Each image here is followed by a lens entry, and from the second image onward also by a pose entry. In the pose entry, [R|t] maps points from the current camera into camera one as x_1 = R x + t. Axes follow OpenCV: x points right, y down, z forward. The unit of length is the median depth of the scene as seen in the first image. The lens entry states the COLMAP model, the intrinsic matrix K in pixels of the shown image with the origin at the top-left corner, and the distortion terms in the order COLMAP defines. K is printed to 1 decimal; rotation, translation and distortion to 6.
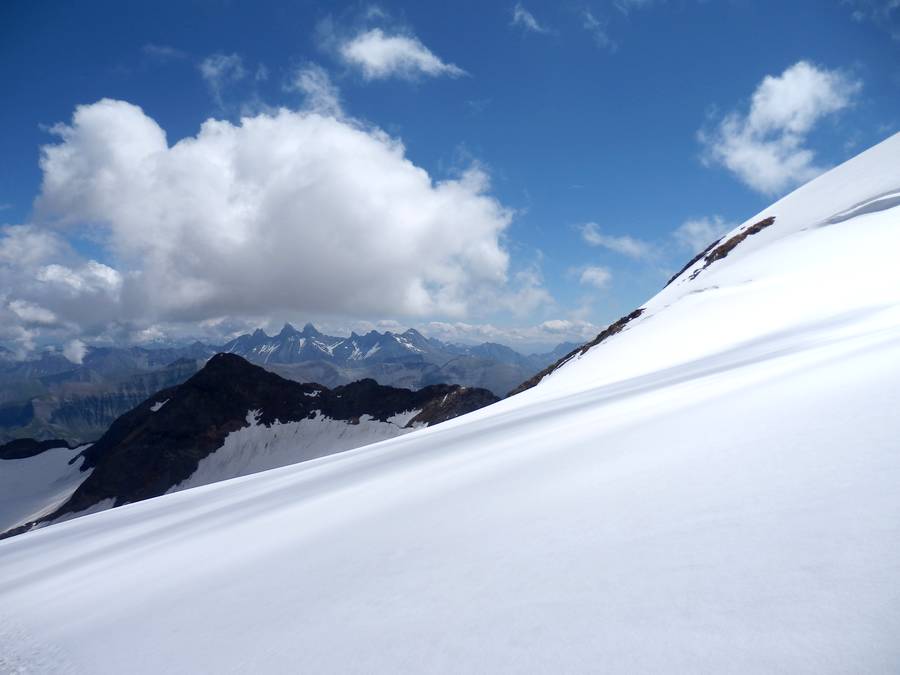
lens RADIAL K [[651.0, 0, 448.7], [0, 651.0, 338.6], [0, 0, 1]] dist [0.003924, -0.003353]
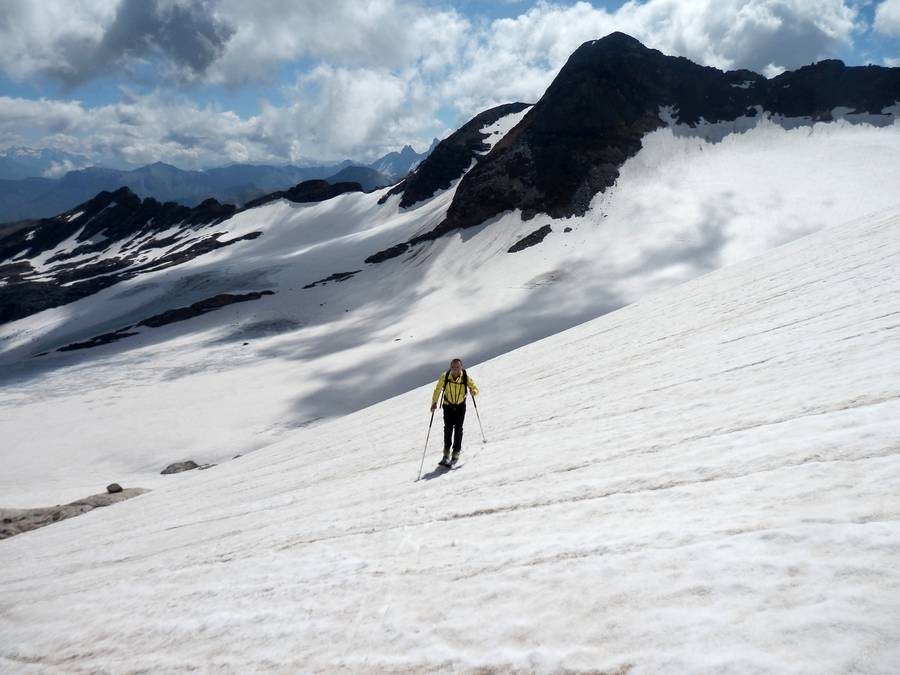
lens RADIAL K [[651.0, 0, 449.3], [0, 651.0, 336.1], [0, 0, 1]] dist [0.003924, -0.003353]
pose [[0.983359, 0.037116, -0.177840, -0.404893], [0.008101, 0.968975, 0.247027, 0.179352], [0.181491, -0.244357, 0.952550, 0.219181]]
